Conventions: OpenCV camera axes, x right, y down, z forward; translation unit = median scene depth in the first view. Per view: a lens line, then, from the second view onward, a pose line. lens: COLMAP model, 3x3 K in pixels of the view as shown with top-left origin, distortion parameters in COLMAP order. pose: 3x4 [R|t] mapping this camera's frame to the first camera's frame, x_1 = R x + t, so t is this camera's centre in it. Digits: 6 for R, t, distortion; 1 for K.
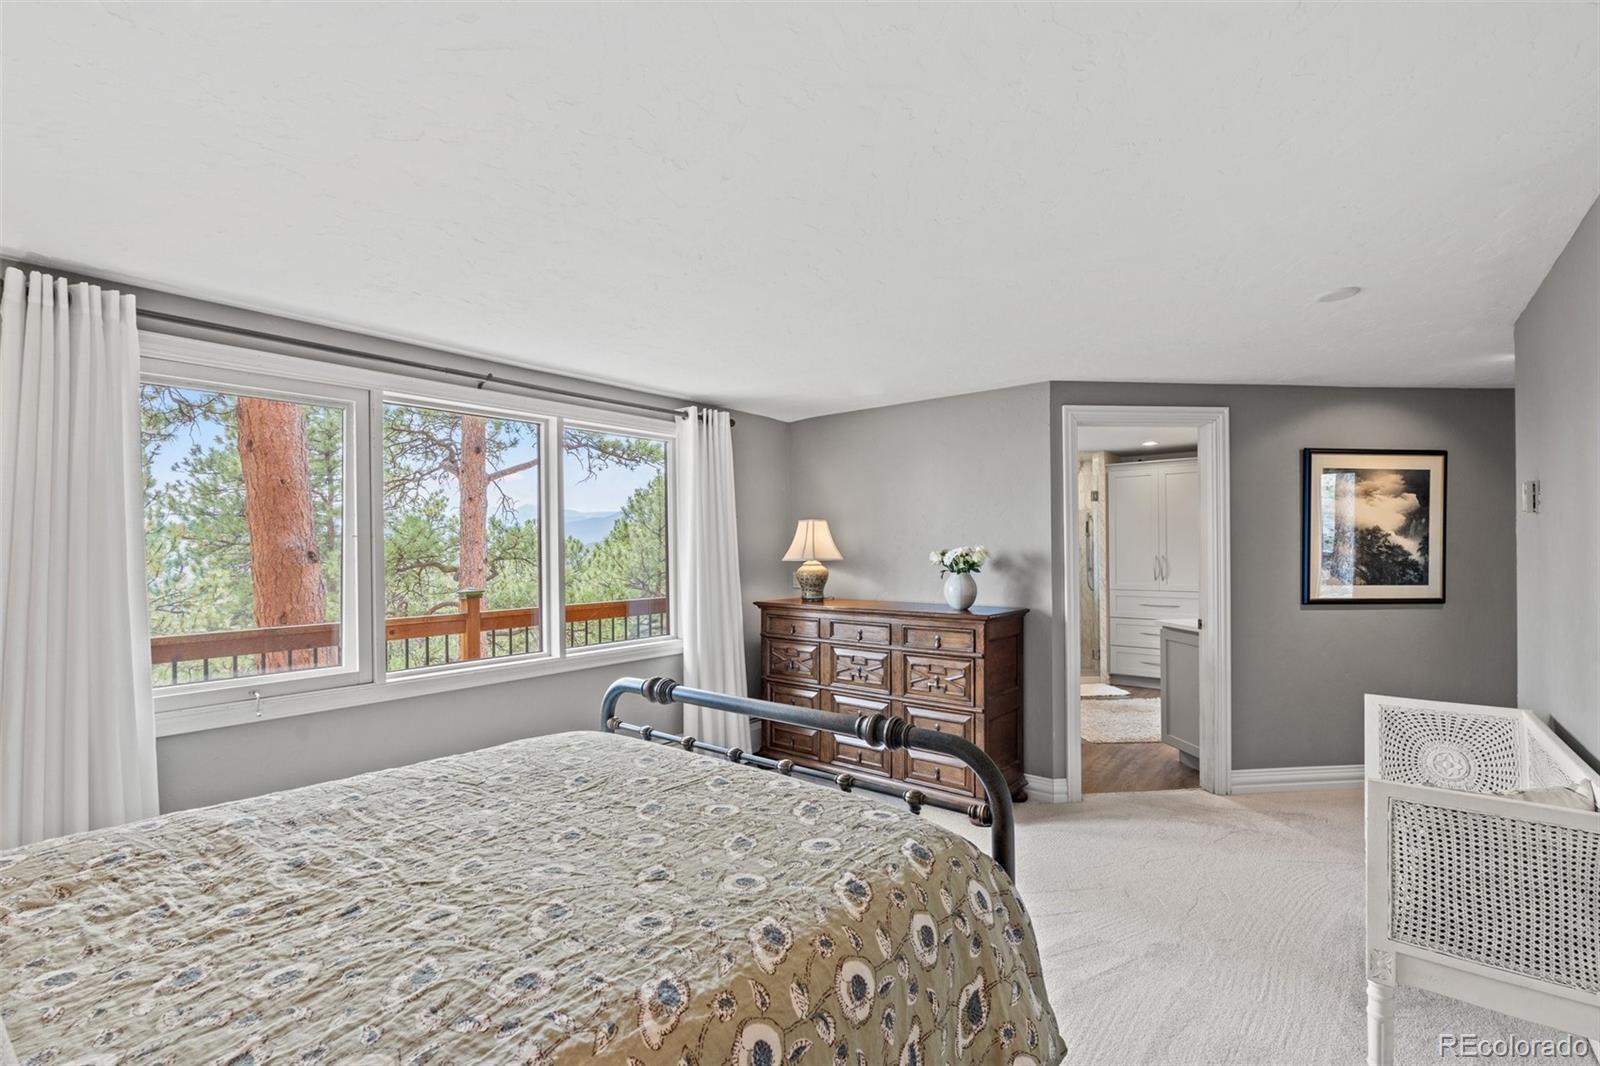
lens RADIAL K [[706.2, 0, 808.8], [0, 706.2, 539.4], [0, 0, 1]] dist [0.000571, -0.001101]
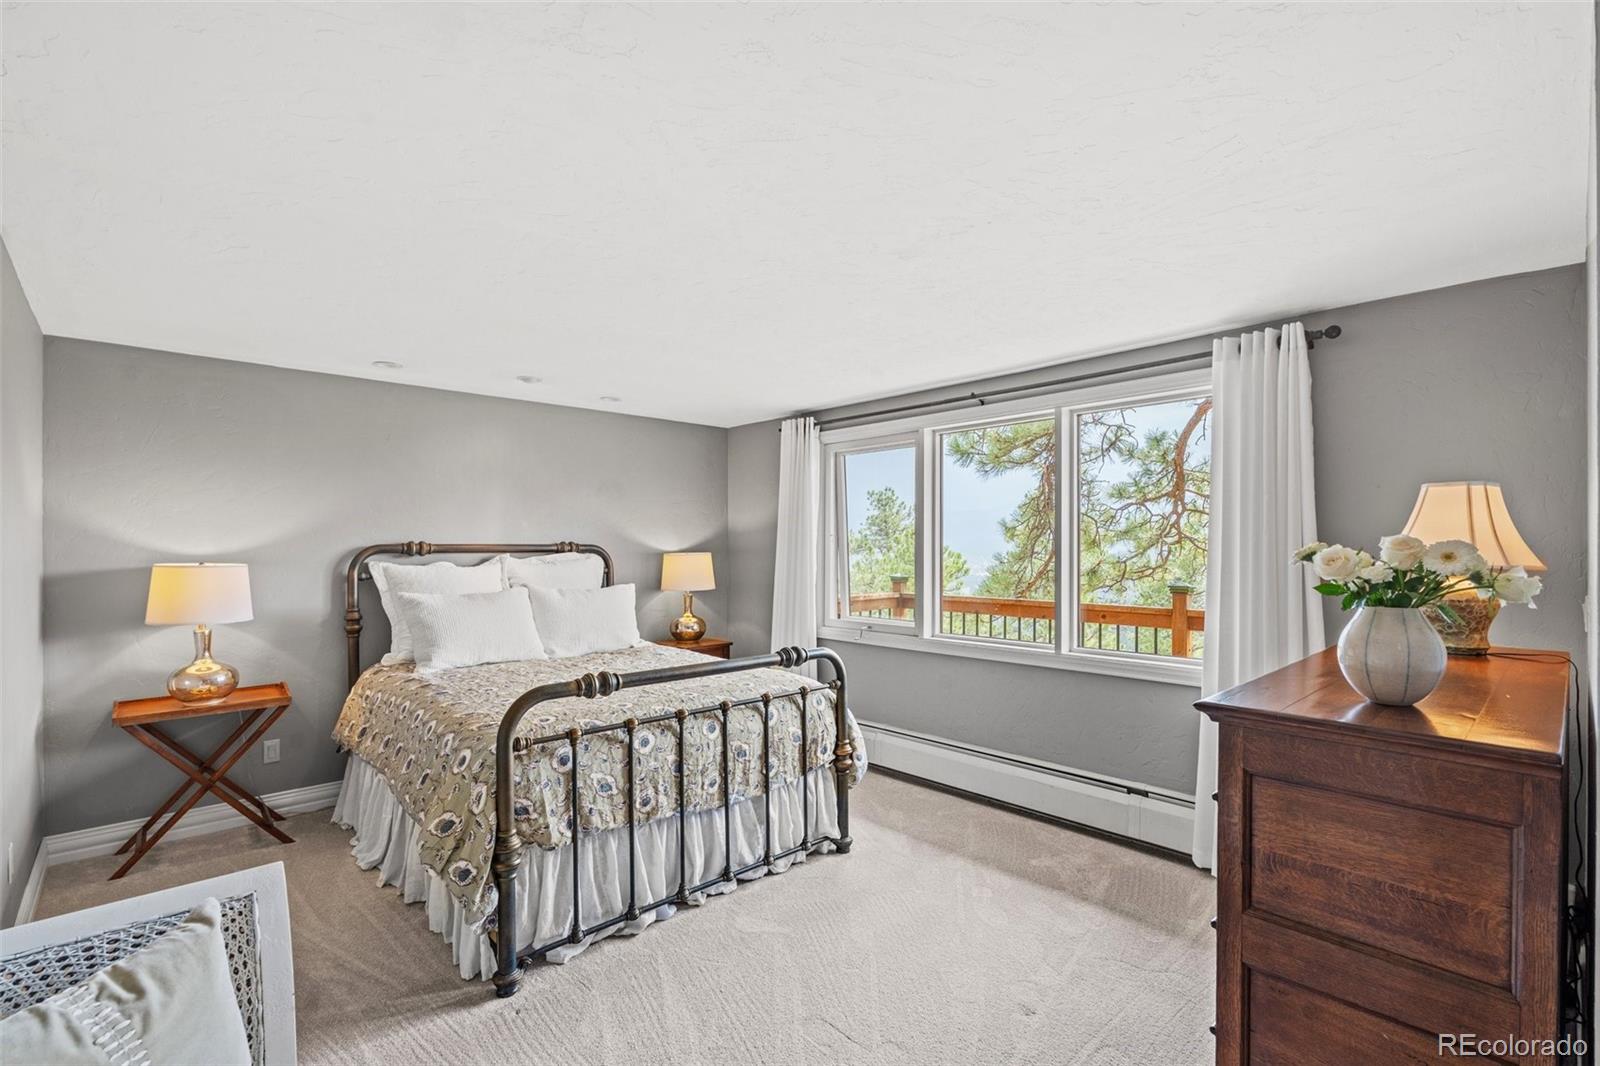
lens RADIAL K [[706.2, 0, 808.3], [0, 706.2, 543.3], [0, 0, 1]] dist [0.000571, -0.001101]
pose [[-0.130101, 0.001426, -0.991500, 0.572472], [0.006172, 0.999981, 0.000629, 0.009118], [0.991482, -0.006037, -0.130107, 0.680394]]
